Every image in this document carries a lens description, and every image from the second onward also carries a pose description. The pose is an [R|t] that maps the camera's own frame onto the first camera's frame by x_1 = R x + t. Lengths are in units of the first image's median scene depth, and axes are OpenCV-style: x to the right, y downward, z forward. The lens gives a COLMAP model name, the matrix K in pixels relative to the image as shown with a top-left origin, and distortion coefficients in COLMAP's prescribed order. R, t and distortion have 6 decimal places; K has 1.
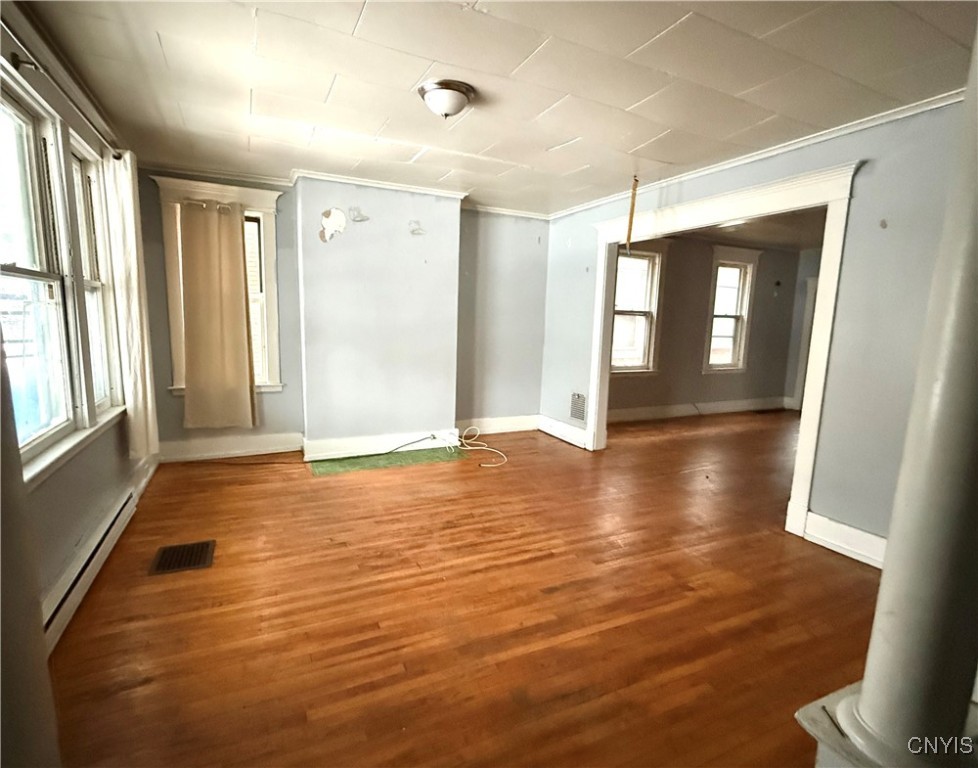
lens RADIAL K [[473.2, 0, 482.8], [0, 473.2, 383.1], [0, 0, 1]] dist [0.005426, 0.000549]
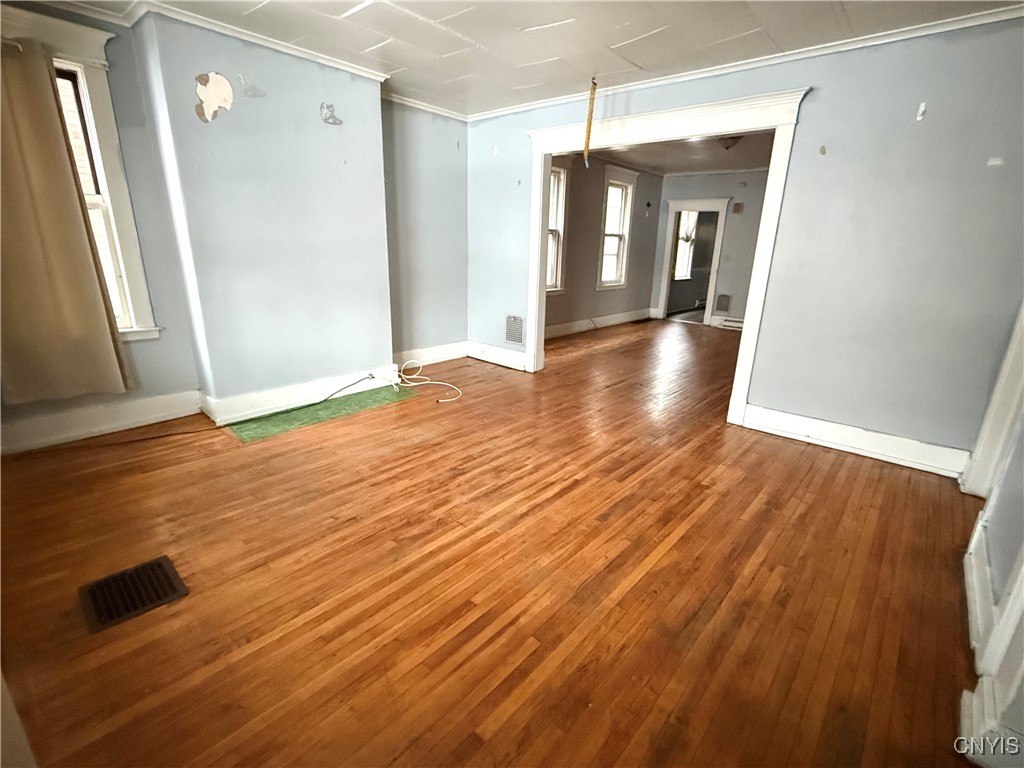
lens RADIAL K [[468.5, 0, 519.4], [0, 468.5, 379.1], [0, 0, 1]] dist [-0.003985, 0.002026]
pose [[0.916660, -0.113389, 0.383245, -0.219420], [0.052351, 0.984713, 0.166129, -0.011583], [-0.396223, -0.132221, 0.908584, 0.131621]]
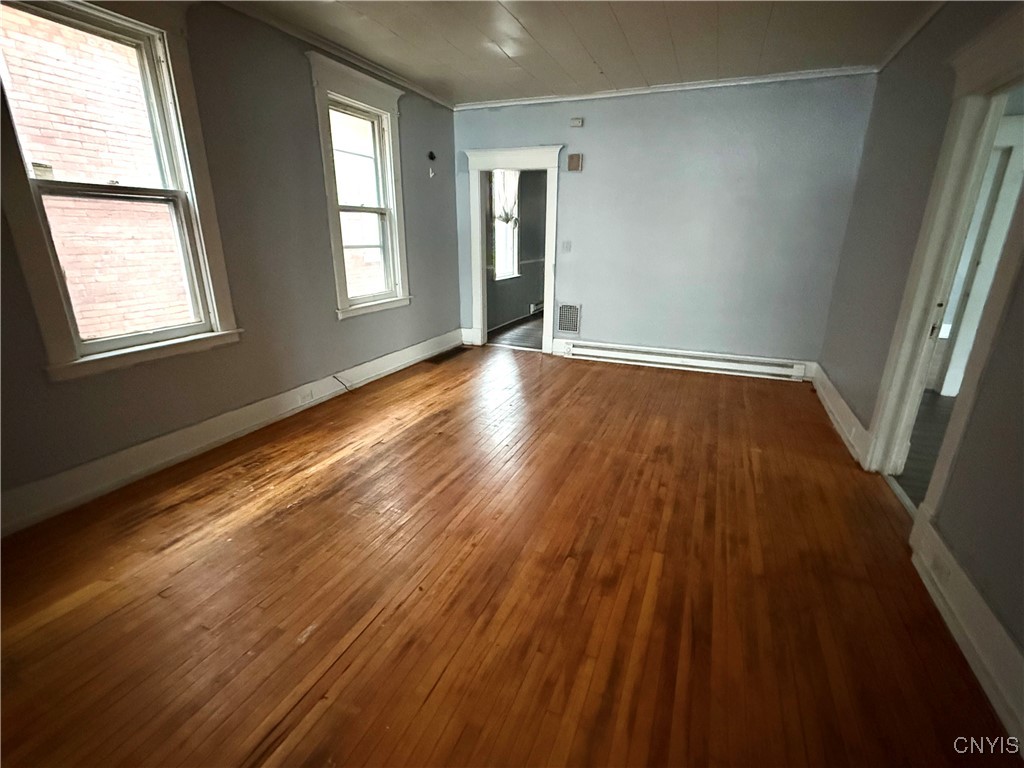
lens RADIAL K [[468.5, 0, 514.5], [0, 468.5, 382.7], [0, 0, 1]] dist [-0.003985, 0.002026]
pose [[0.746755, -0.224806, 0.625954, 0.444652], [0.106877, 0.969474, 0.220675, -0.077604], [-0.656455, -0.097890, 0.747987, 0.780566]]
